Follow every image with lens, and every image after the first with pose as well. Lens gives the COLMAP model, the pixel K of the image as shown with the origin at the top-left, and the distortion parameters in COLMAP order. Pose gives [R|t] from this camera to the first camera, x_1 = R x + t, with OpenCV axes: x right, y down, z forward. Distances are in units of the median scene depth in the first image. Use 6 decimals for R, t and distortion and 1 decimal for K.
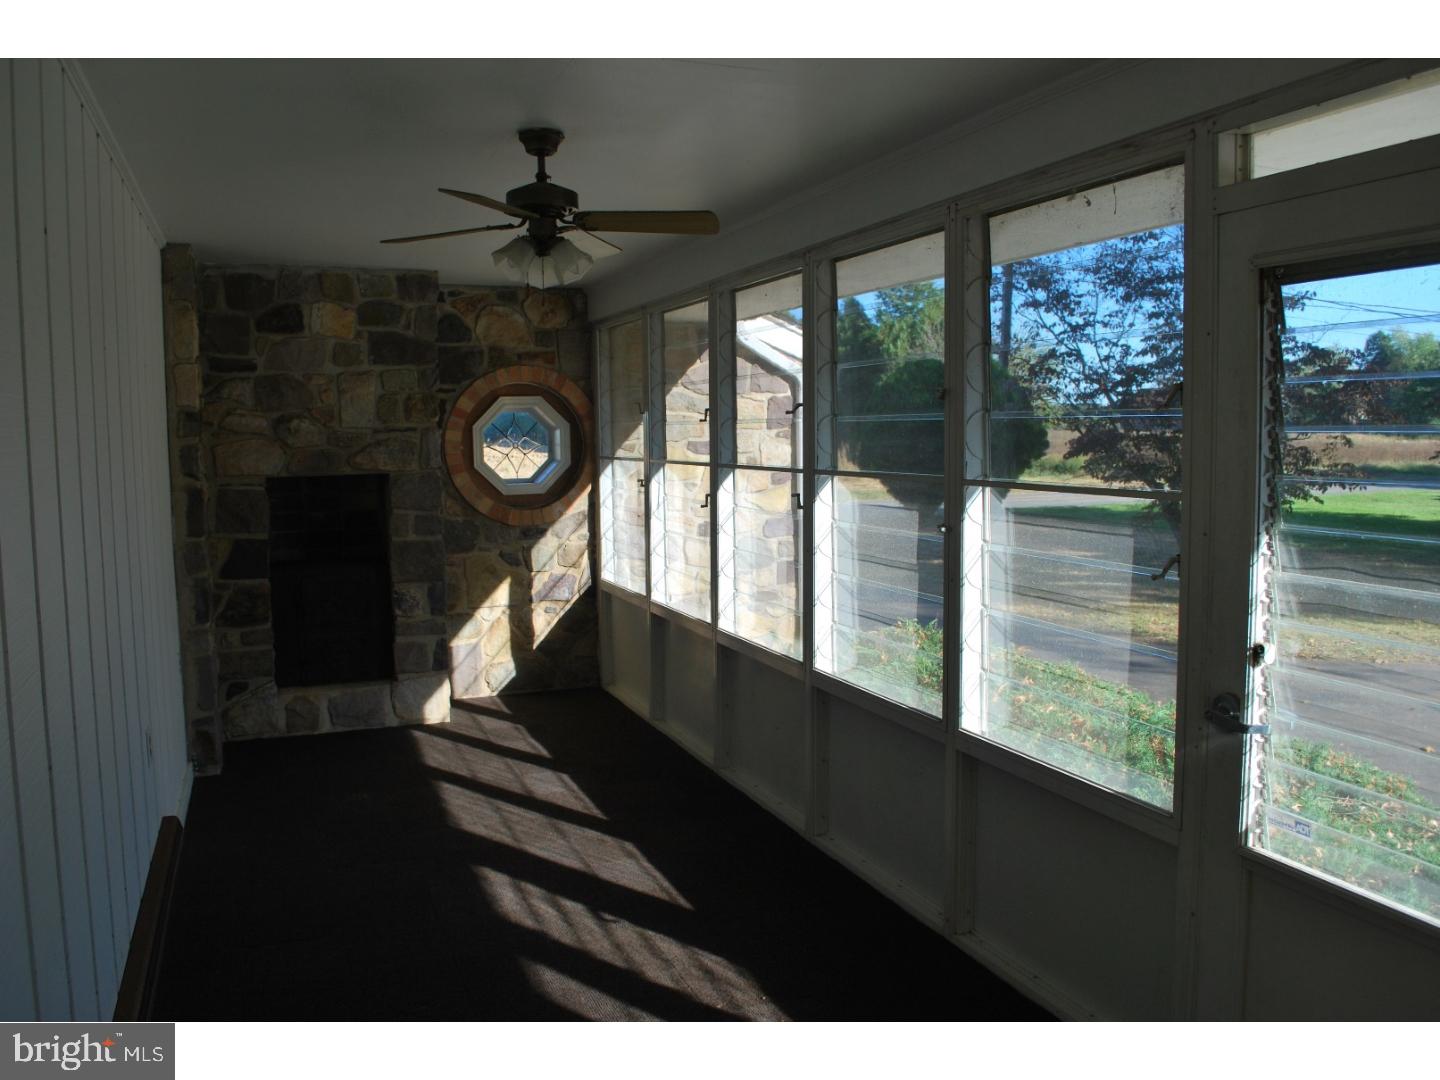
lens RADIAL K [[1163.2, 0, 719.2], [0, 1163.2, 537.7], [0, 0, 1]] dist [-0.062264, -0.003844]
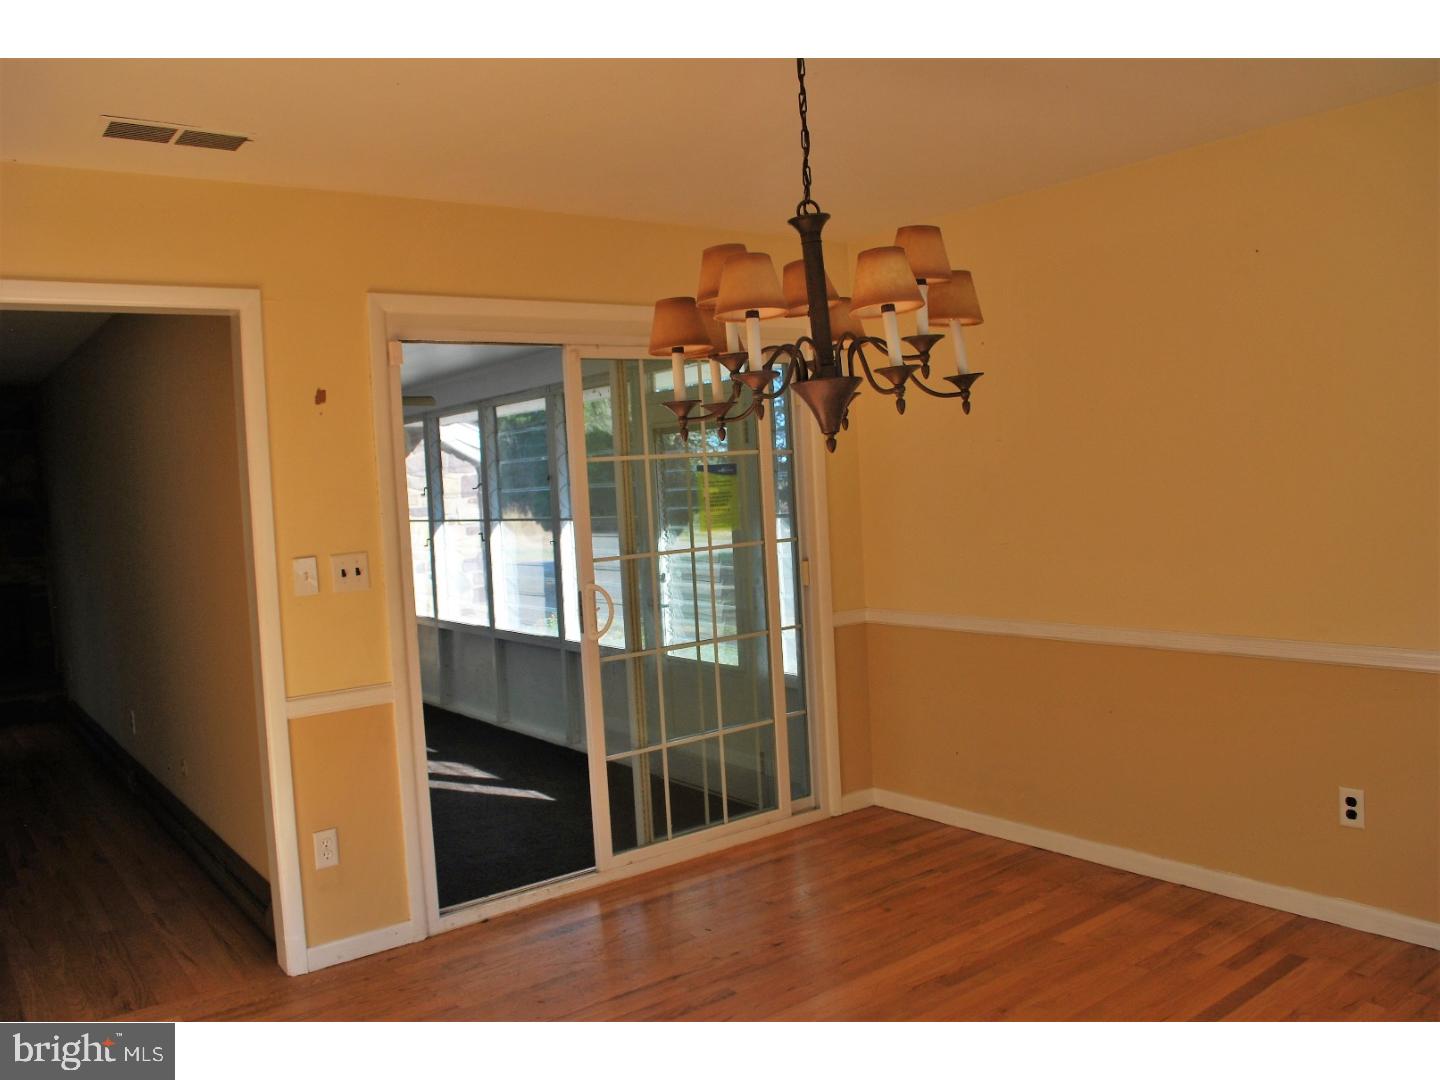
lens RADIAL K [[1163.2, 0, 715.2], [0, 1163.2, 539.2], [0, 0, 1]] dist [-0.062264, -0.003844]
pose [[0.965881, -0.049228, 0.254263, -0.037075], [0.062766, 0.996995, -0.045404, 0.069899], [-0.251264, 0.059814, 0.966069, -0.759893]]
